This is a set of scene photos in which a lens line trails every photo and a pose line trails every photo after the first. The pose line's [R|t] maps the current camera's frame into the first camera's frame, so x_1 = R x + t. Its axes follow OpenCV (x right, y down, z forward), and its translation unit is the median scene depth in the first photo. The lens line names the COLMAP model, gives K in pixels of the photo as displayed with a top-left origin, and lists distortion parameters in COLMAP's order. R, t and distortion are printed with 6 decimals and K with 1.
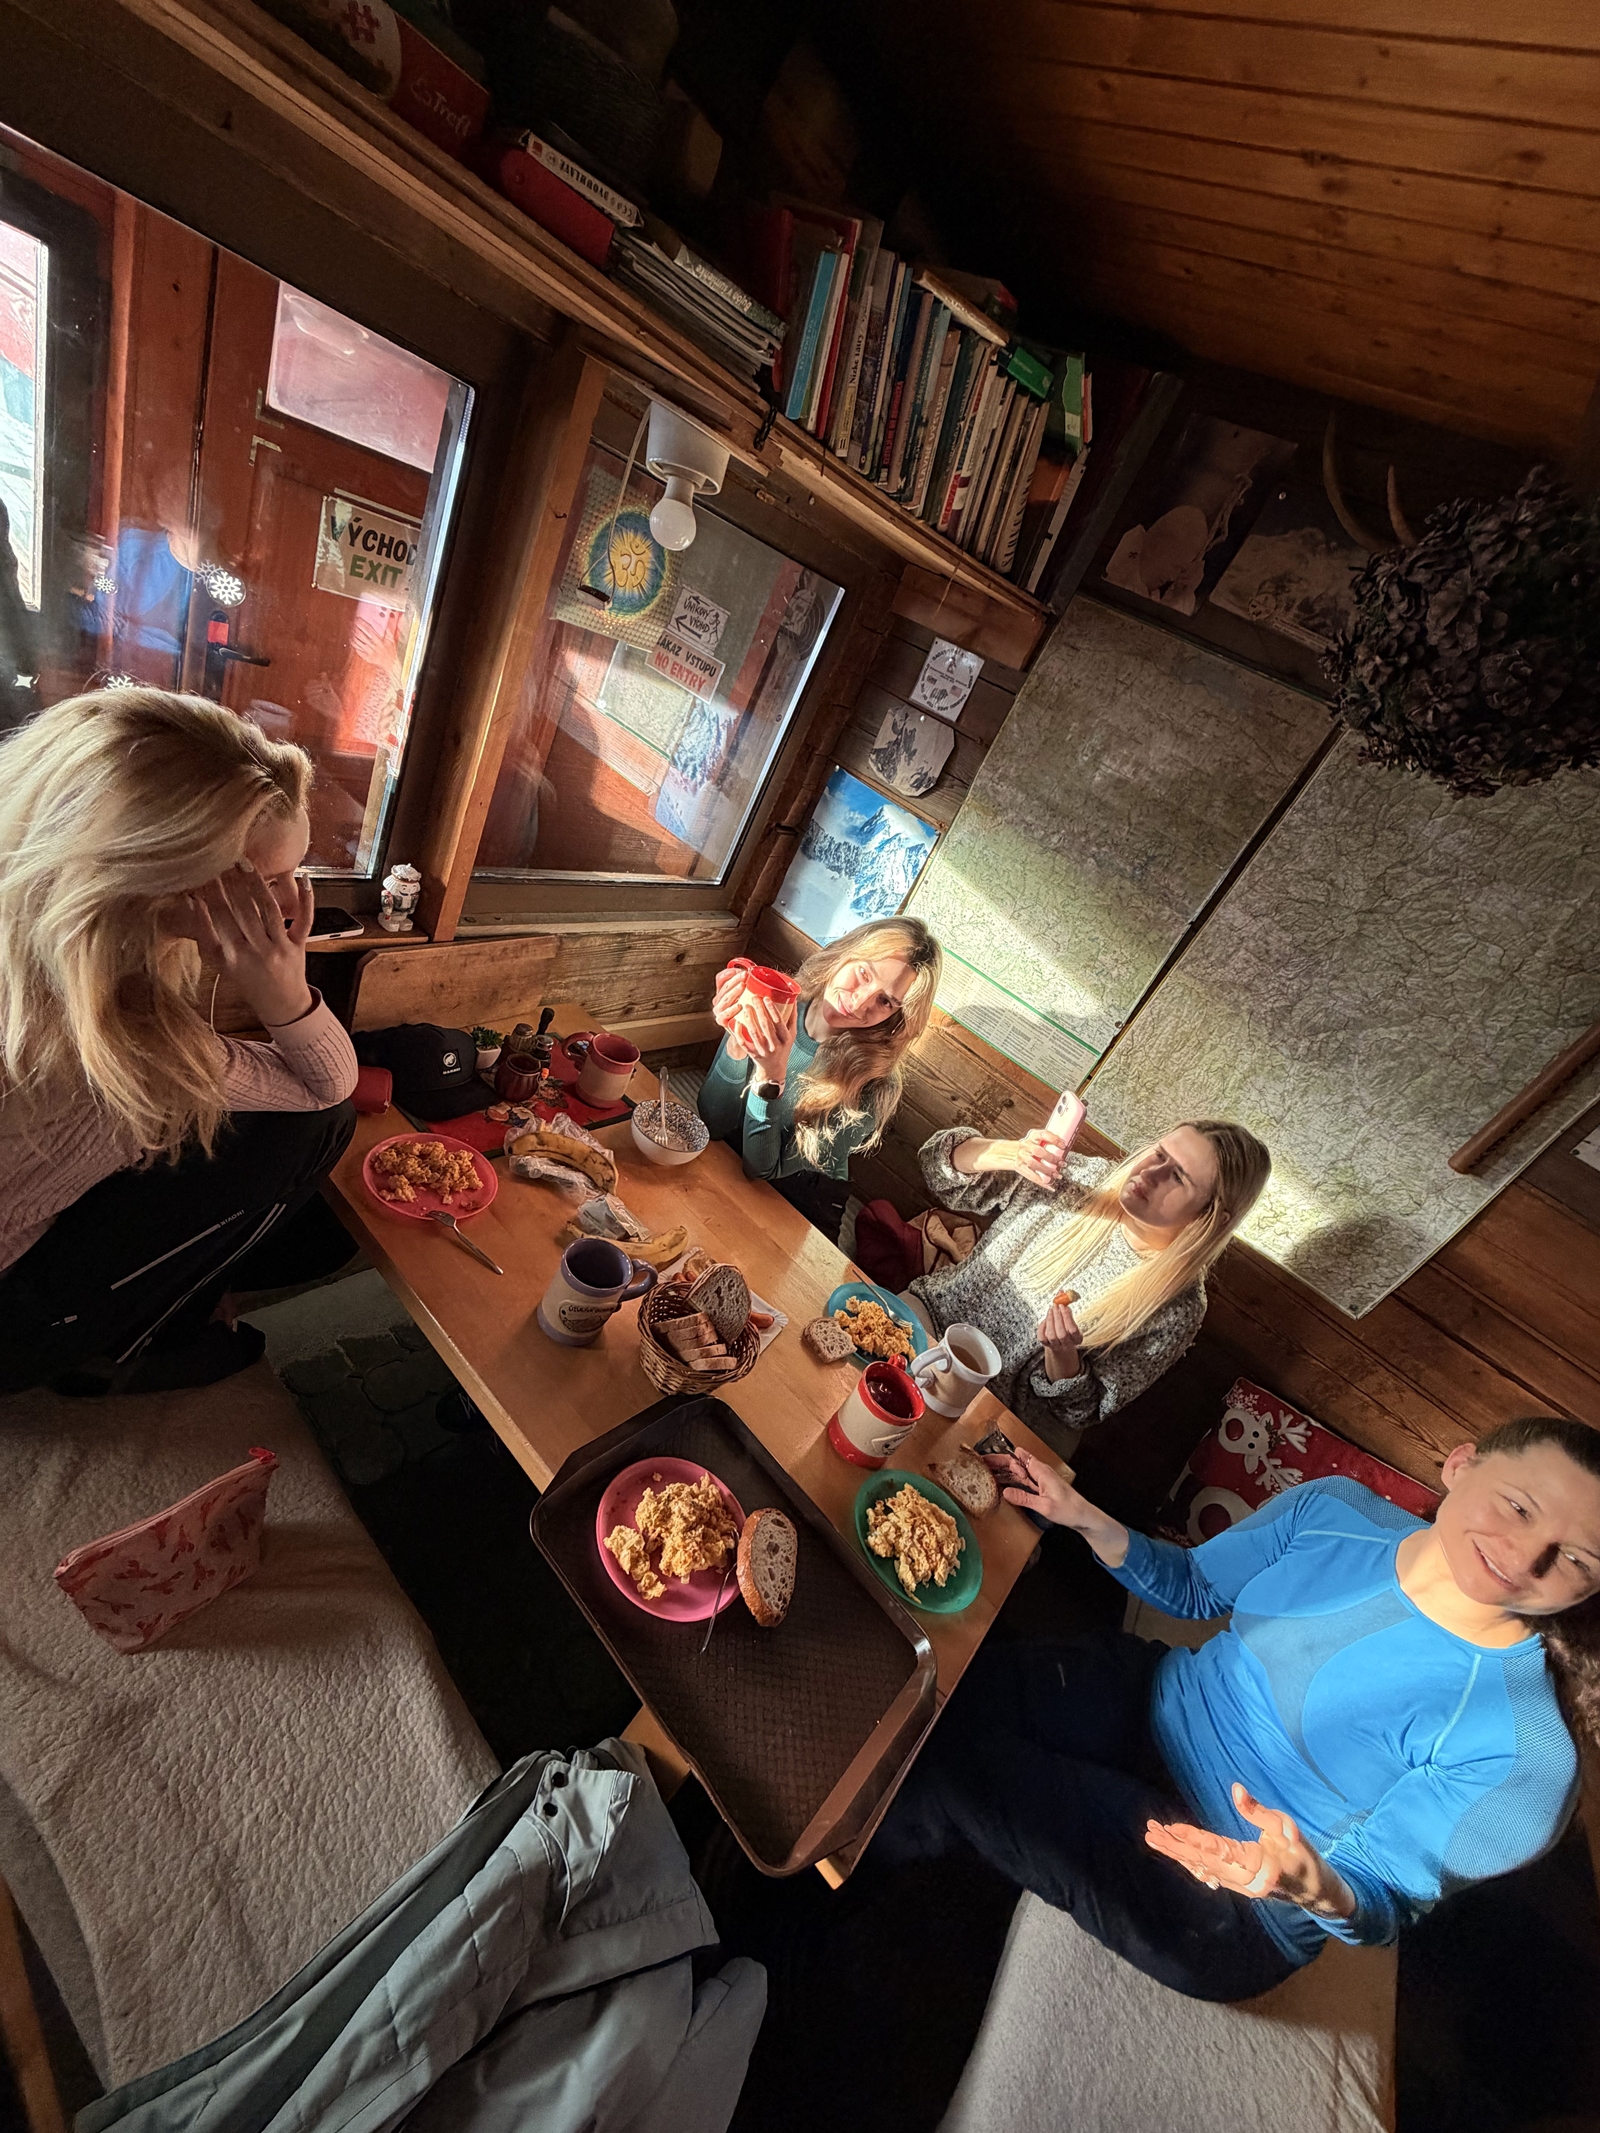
lens RADIAL K [[844.2, 0, 790.0], [0, 844.2, 1062.2], [0, 0, 1]] dist [-0.000205, -0.000065]
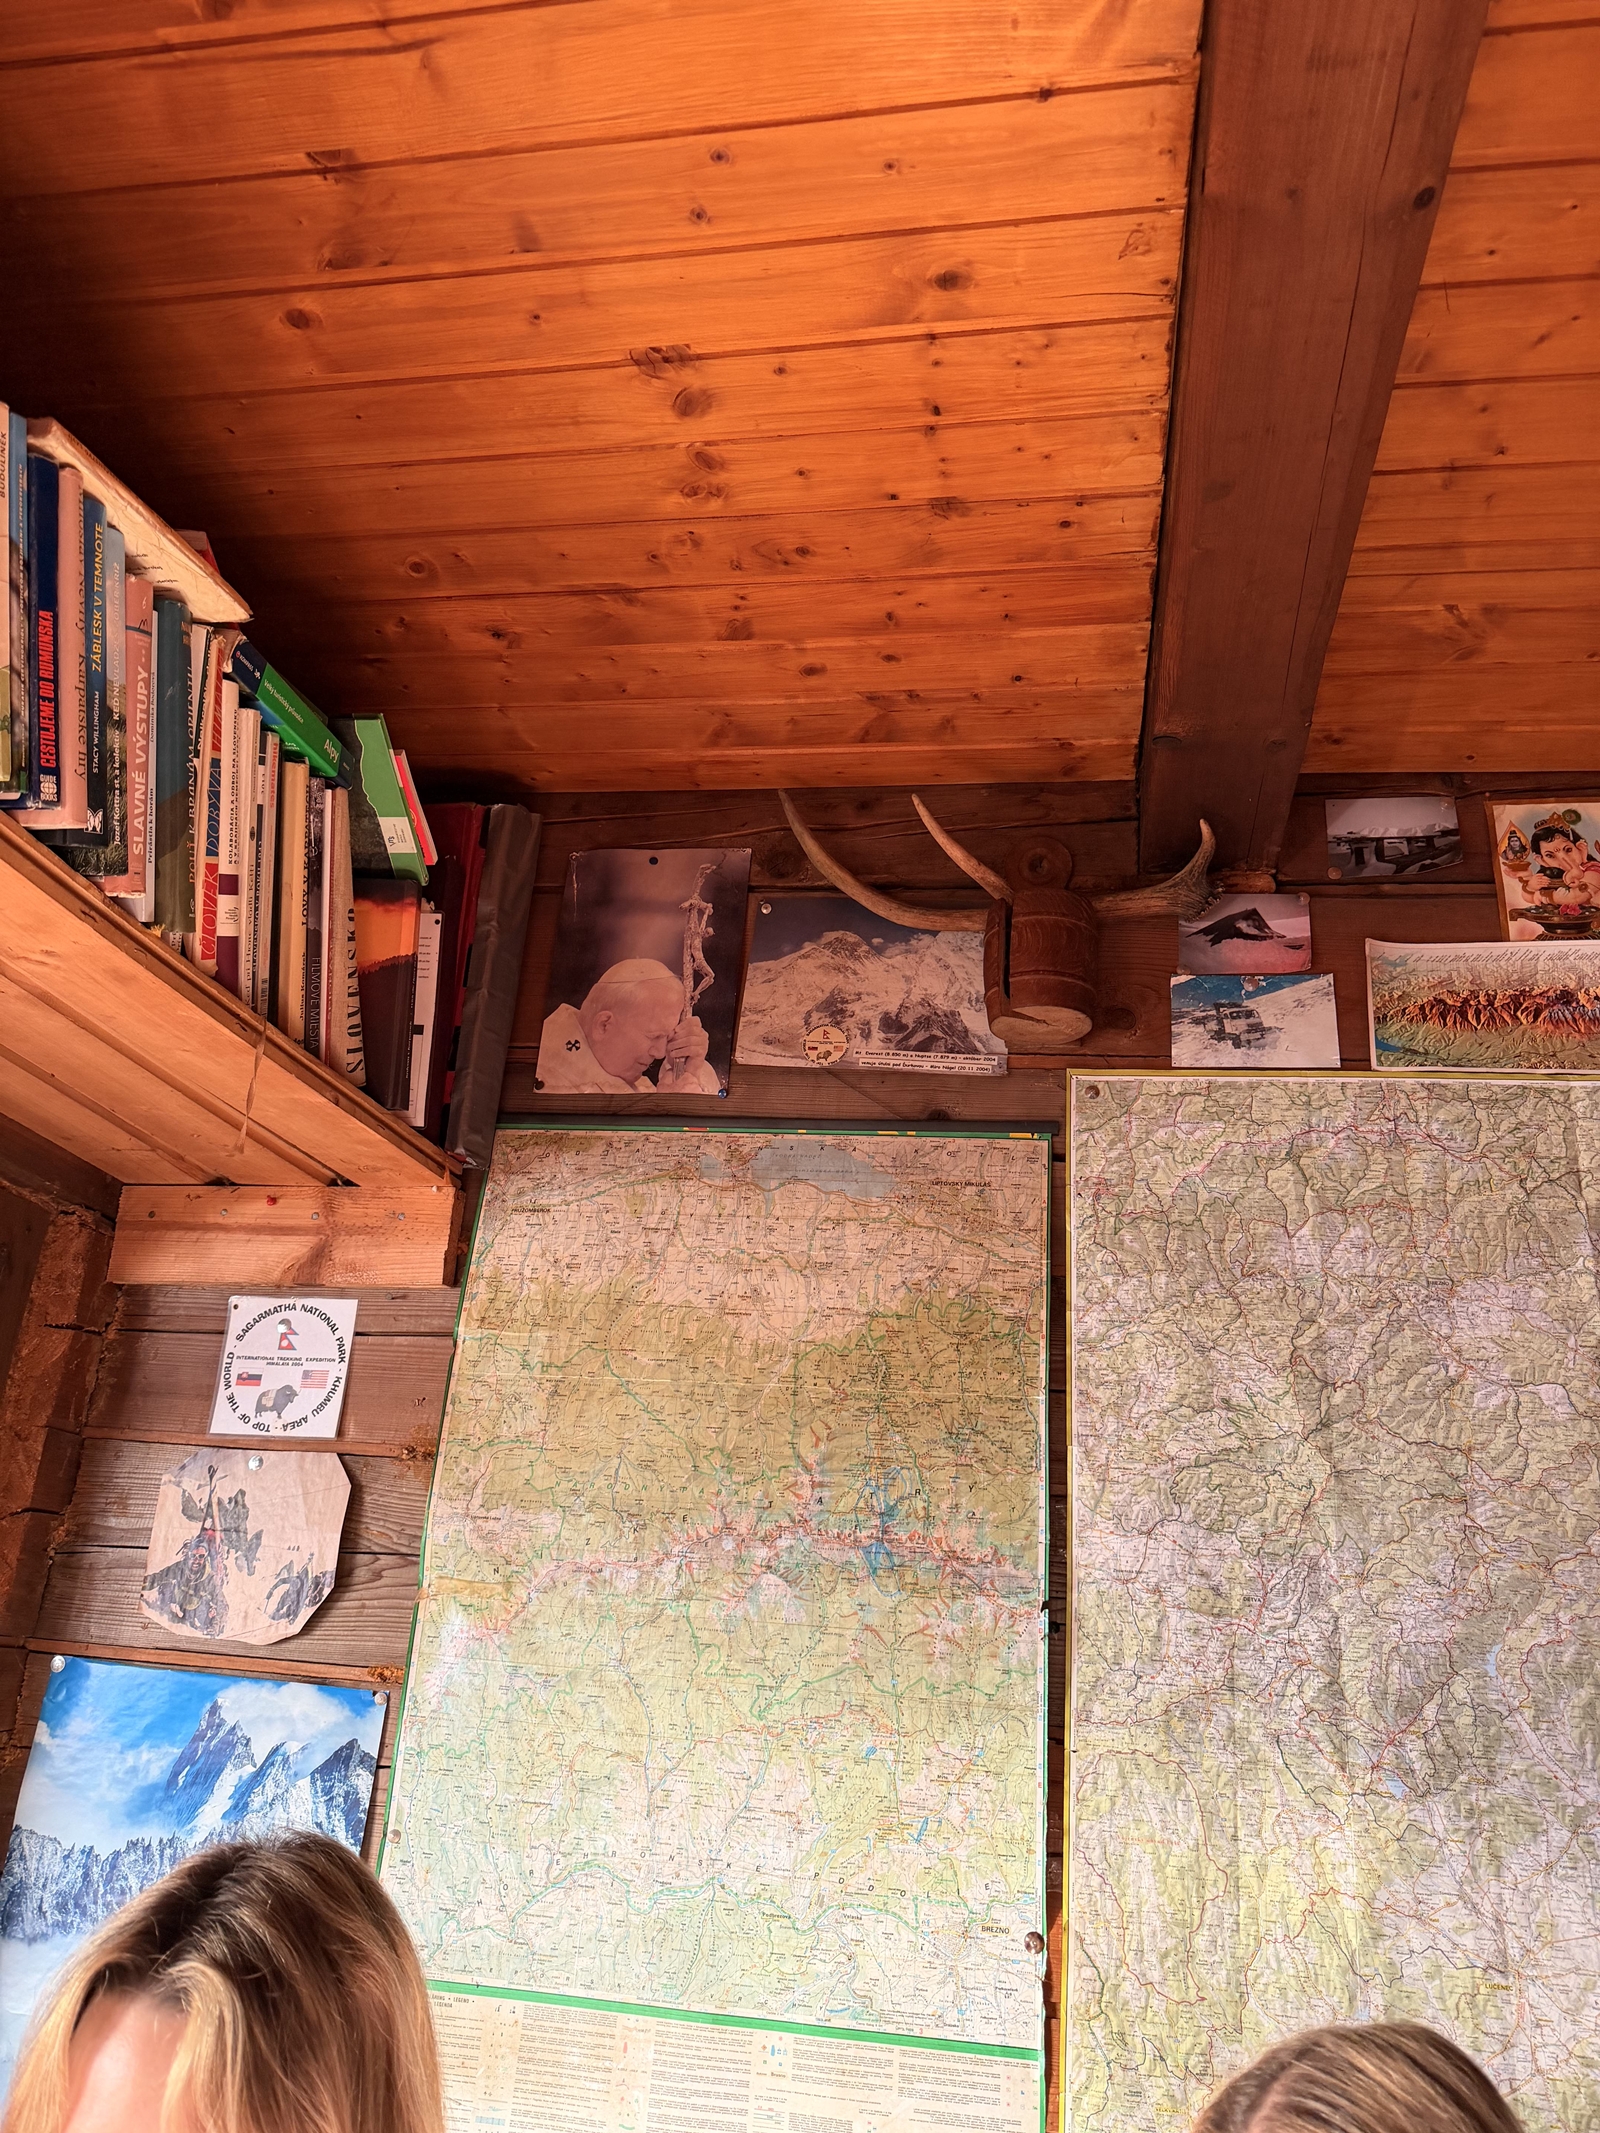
lens RADIAL K [[1509.2, 0, 792.2], [0, 1509.2, 1072.2], [0, 0, 1]] dist [0.015882, -0.024616]
pose [[0.814964, -0.143721, 0.561407, -0.024539], [0.495276, 0.675731, -0.545976, 0.008660], [-0.300892, 0.723002, 0.621877, 0.377818]]
